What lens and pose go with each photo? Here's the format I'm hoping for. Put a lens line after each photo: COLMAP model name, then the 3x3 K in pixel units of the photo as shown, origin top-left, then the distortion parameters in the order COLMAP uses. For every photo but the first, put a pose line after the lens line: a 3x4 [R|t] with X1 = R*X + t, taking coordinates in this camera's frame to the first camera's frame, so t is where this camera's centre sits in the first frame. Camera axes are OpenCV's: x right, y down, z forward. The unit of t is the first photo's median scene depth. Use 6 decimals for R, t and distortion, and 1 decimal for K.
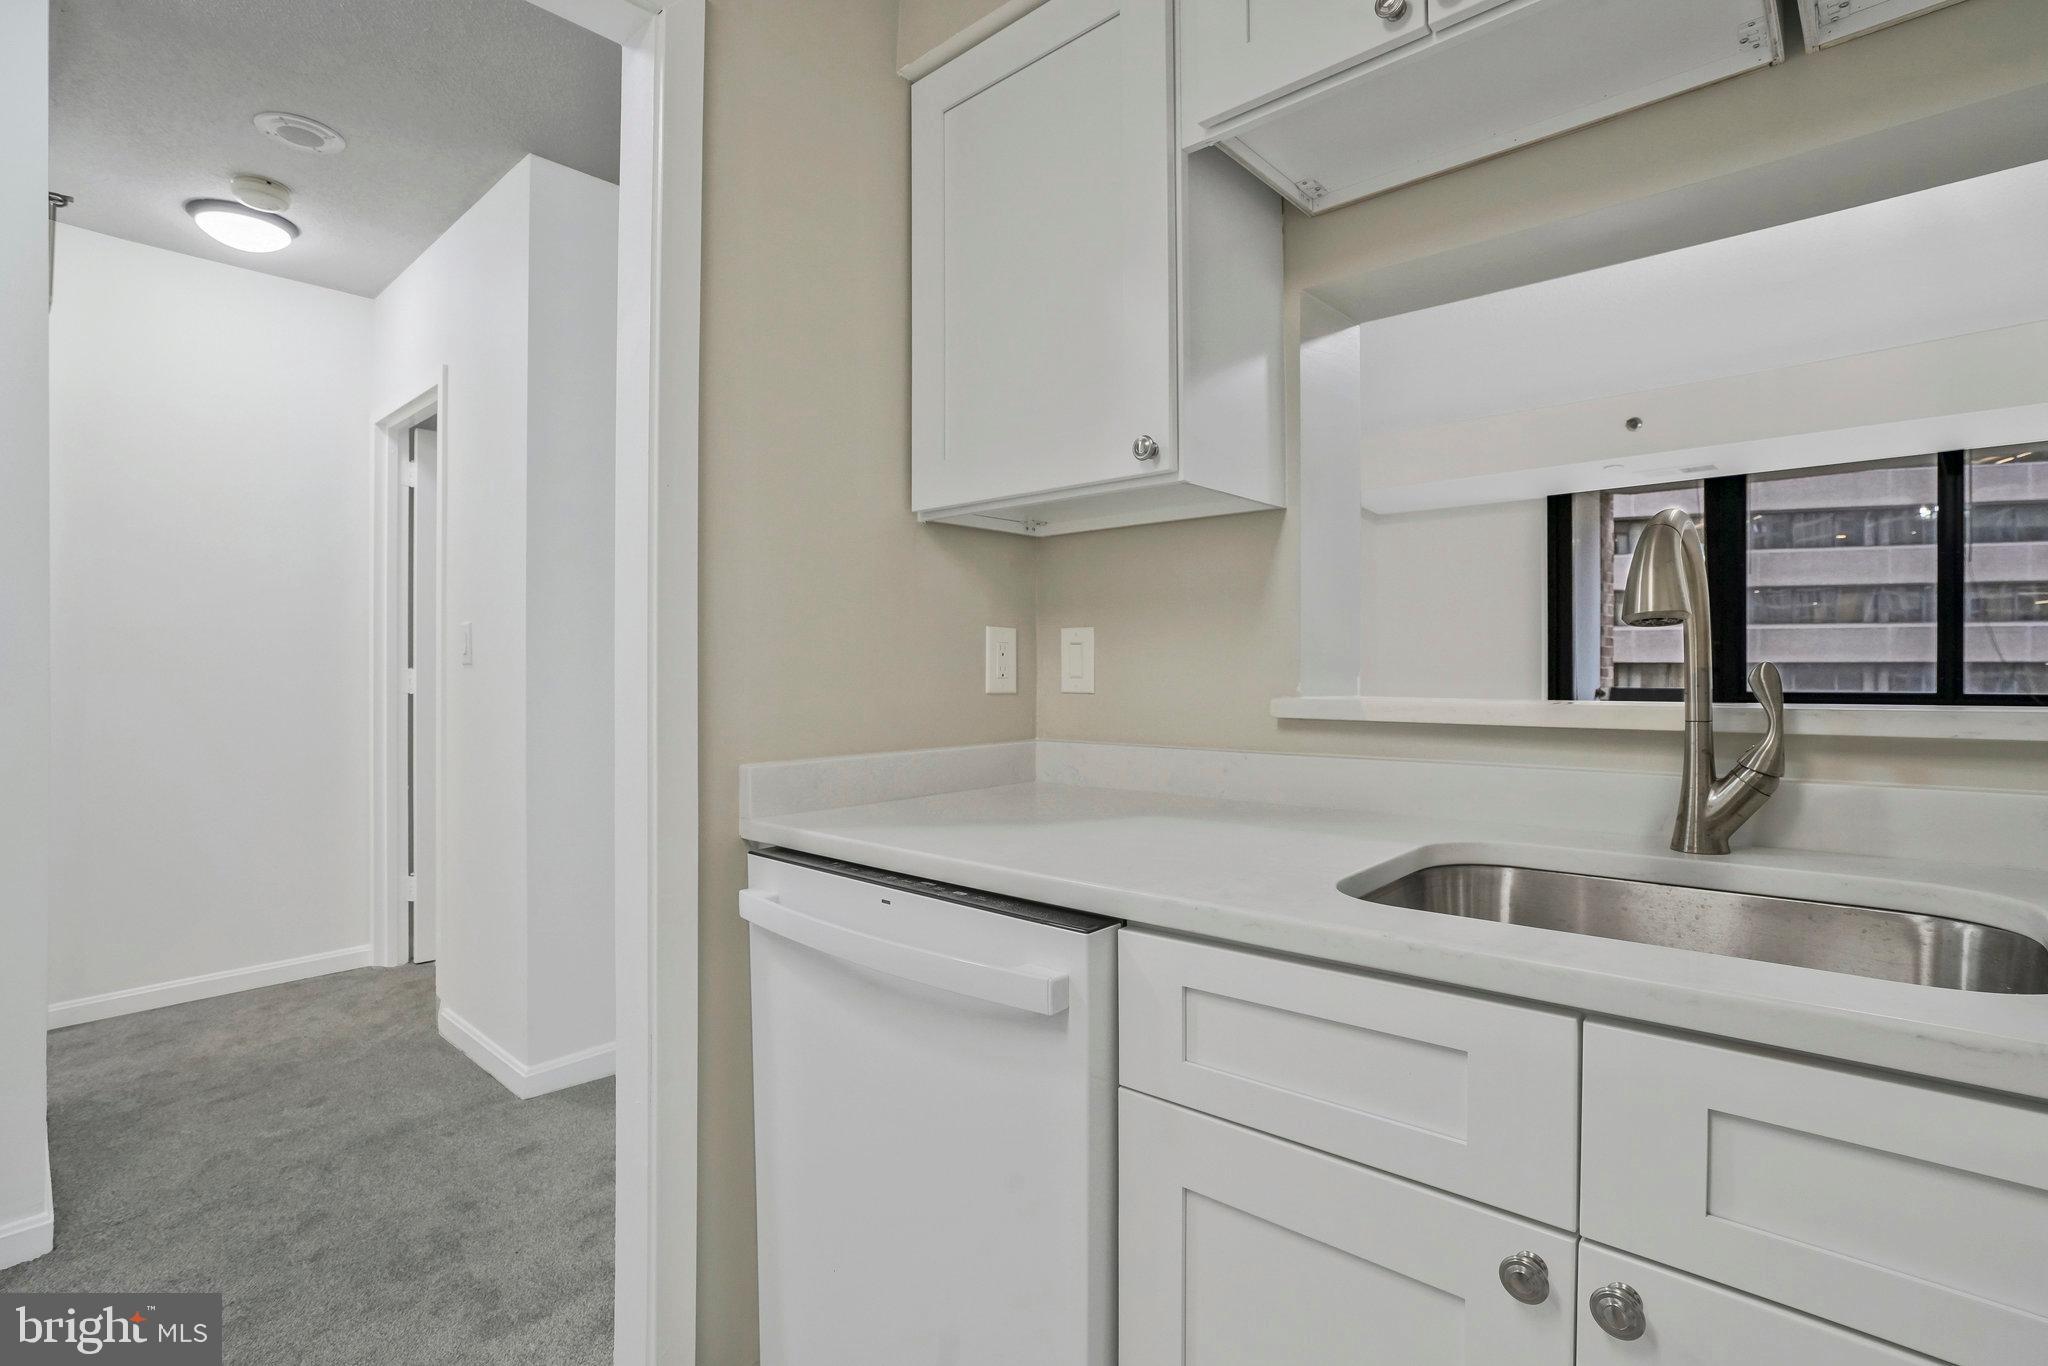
lens RADIAL K [[978.4, 0, 1057.4], [0, 978.4, 675.8], [0, 0, 1]] dist [-0.033588, 0.001173]
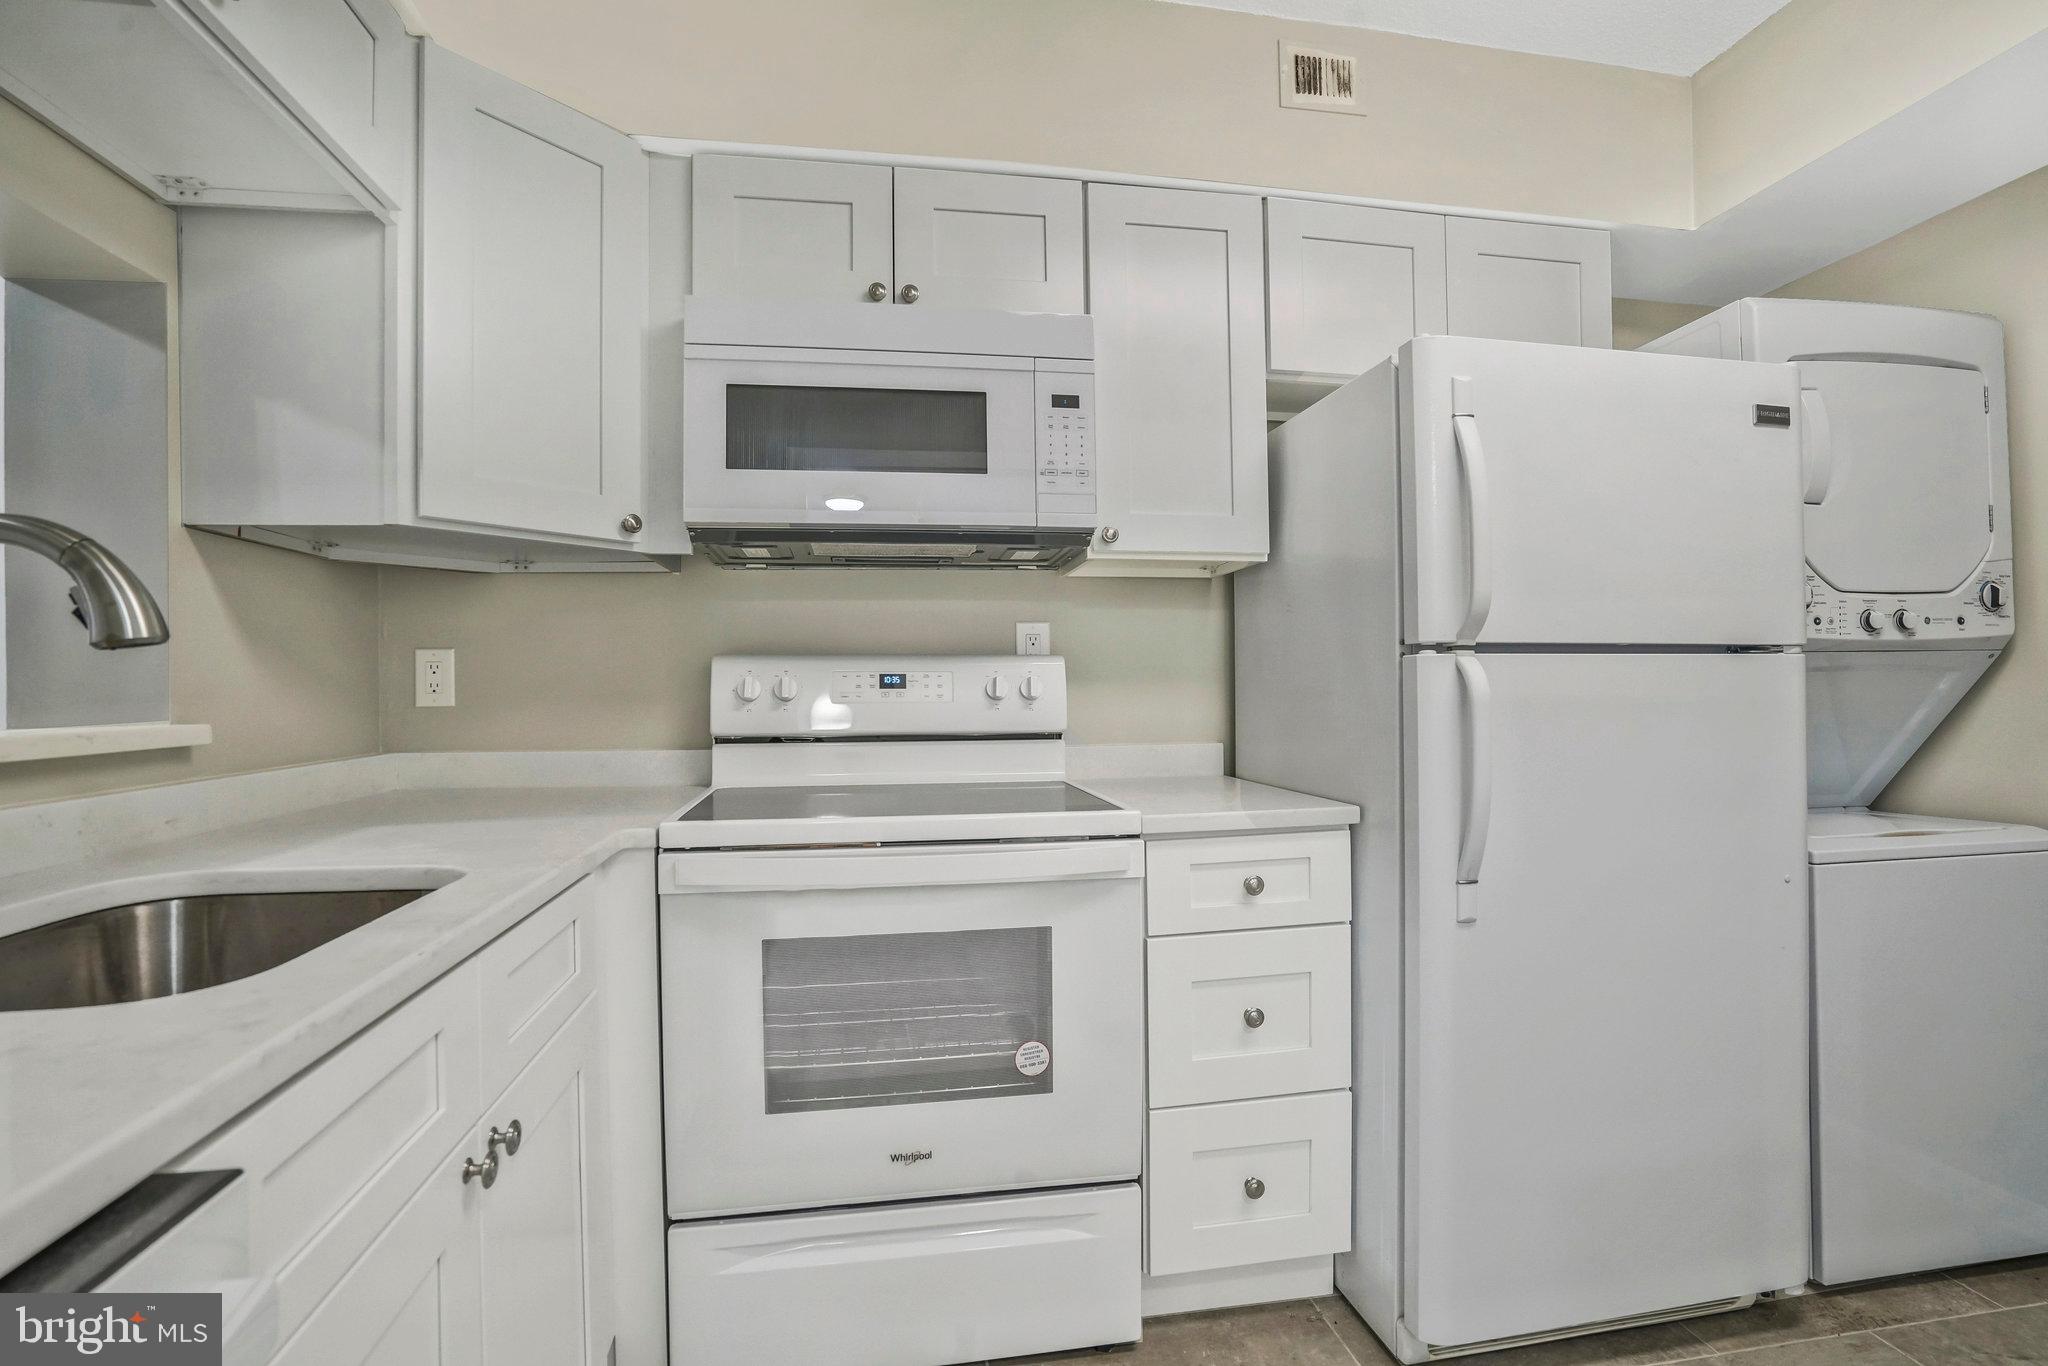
lens RADIAL K [[984.5, 0, 1024.0], [0, 984.5, 683.0], [0, 0, 1]] dist [-0.041231, 0.022555]
pose [[-0.776417, 0.013048, 0.630084, -0.319452], [0.013025, 0.999904, -0.004656, -0.001926], [-0.630084, 0.004591, -0.776513, 0.552115]]
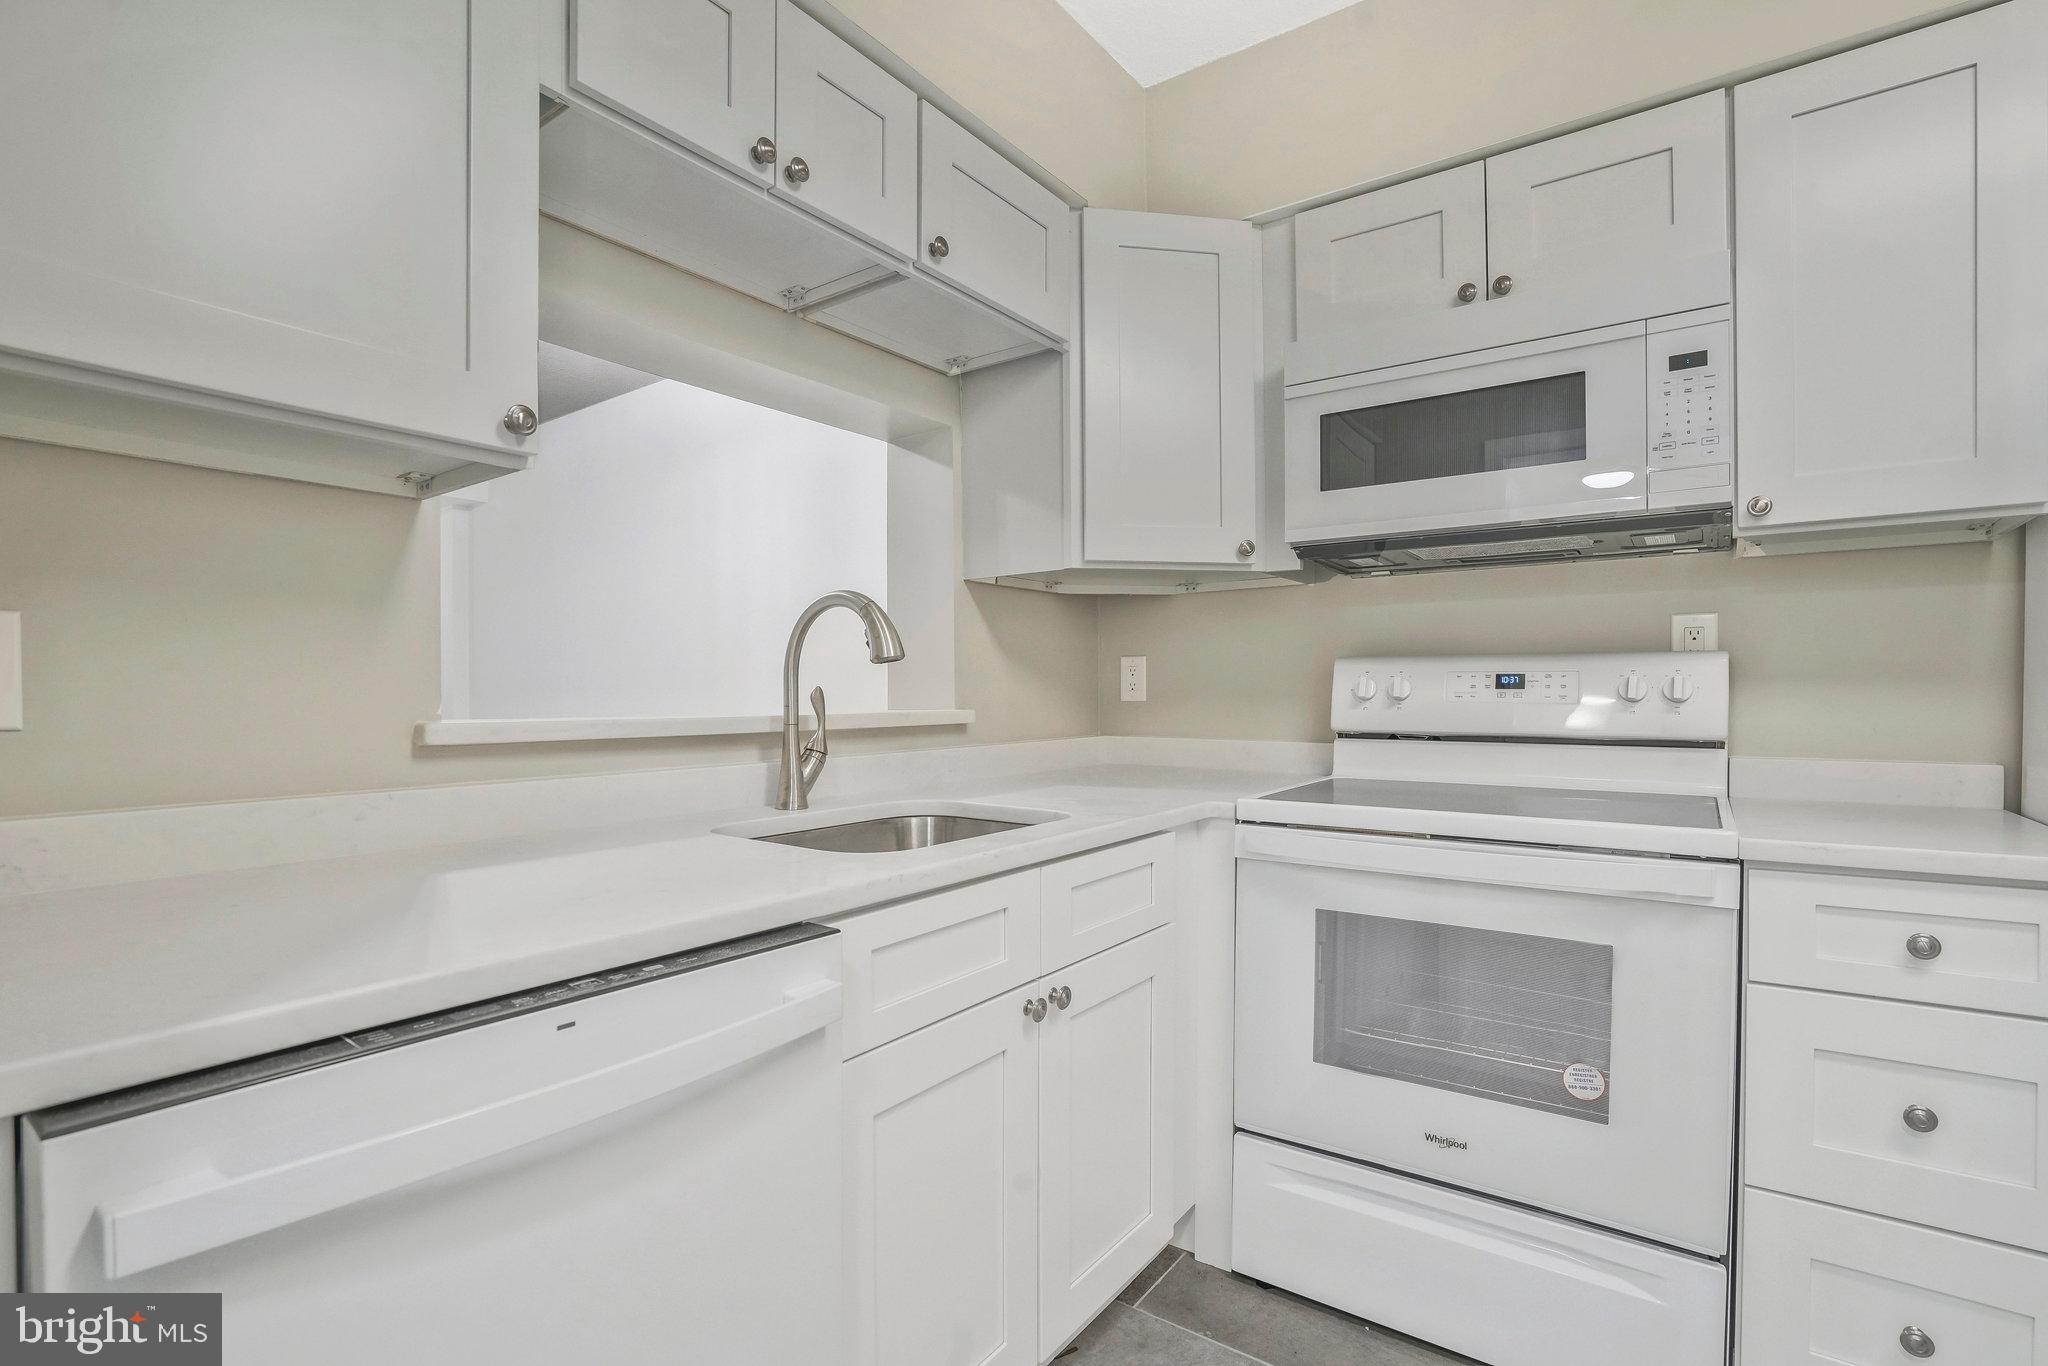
lens RADIAL K [[986.6, 0, 1025.4], [0, 986.6, 700.1], [0, 0, 1]] dist [-0.001908, 0.000345]
pose [[-0.108143, -0.004871, 0.994123, -0.517589], [0.004880, 0.999973, 0.005431, 0.000879], [-0.994123, 0.005439, -0.108117, 0.439930]]
